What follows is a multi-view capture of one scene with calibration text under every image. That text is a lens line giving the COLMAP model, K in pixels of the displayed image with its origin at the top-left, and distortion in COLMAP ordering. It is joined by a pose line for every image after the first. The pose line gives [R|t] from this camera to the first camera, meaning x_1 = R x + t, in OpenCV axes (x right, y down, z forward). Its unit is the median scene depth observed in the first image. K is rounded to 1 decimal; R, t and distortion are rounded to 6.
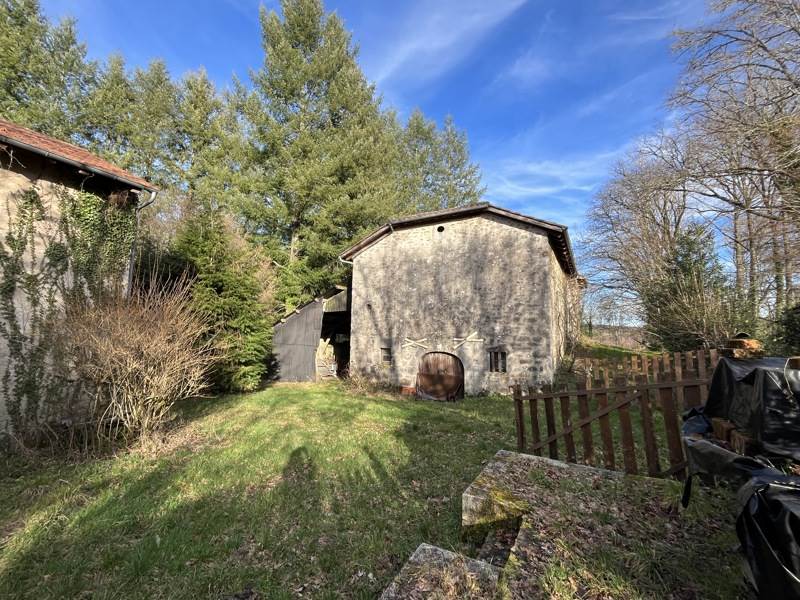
lens RADIAL K [[356.0, 0, 395.9], [0, 356.0, 298.1], [0, 0, 1]] dist [-0.001225, -0.000088]
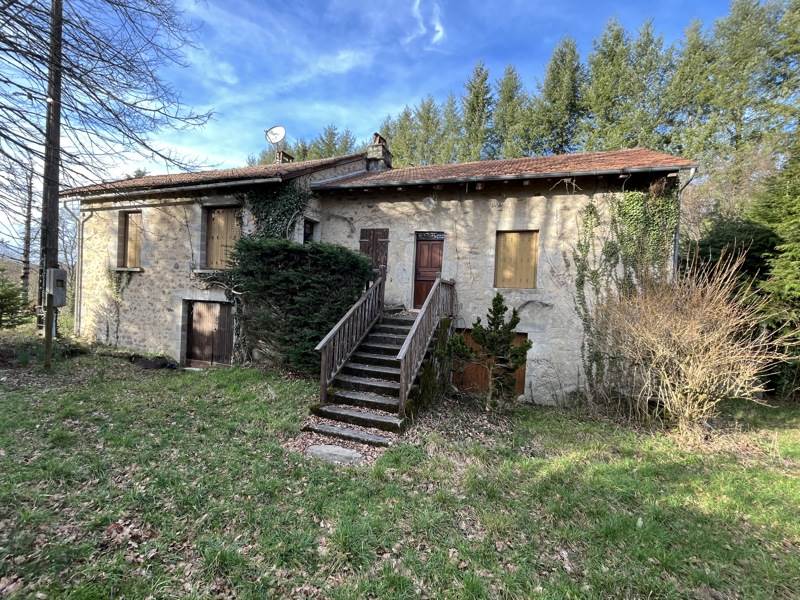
lens RADIAL K [[356.0, 0, 398.3], [0, 356.0, 297.6], [0, 0, 1]] dist [-0.001225, -0.000088]
pose [[0.167366, -0.005664, -0.985879, 0.122473], [0.065072, 0.997866, 0.005314, -0.018387], [0.983745, -0.065043, 0.167377, 0.077047]]
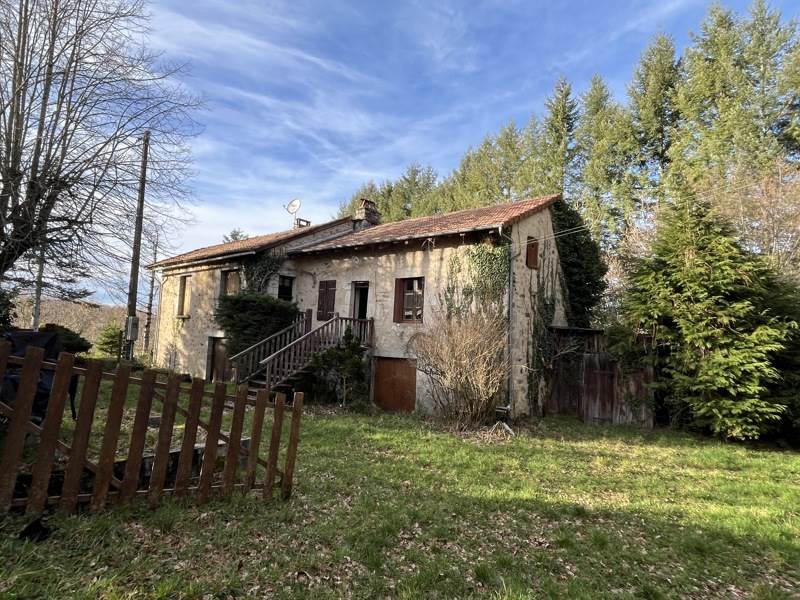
lens RADIAL K [[435.6, 0, 398.4], [0, 435.6, 296.2], [0, 0, 1]] dist [0.003711, -0.000012]
pose [[-0.155658, -0.121647, -0.980292, 0.916906], [0.065208, 0.988958, -0.133077, 0.124511], [0.985656, -0.084637, -0.146007, 0.988774]]
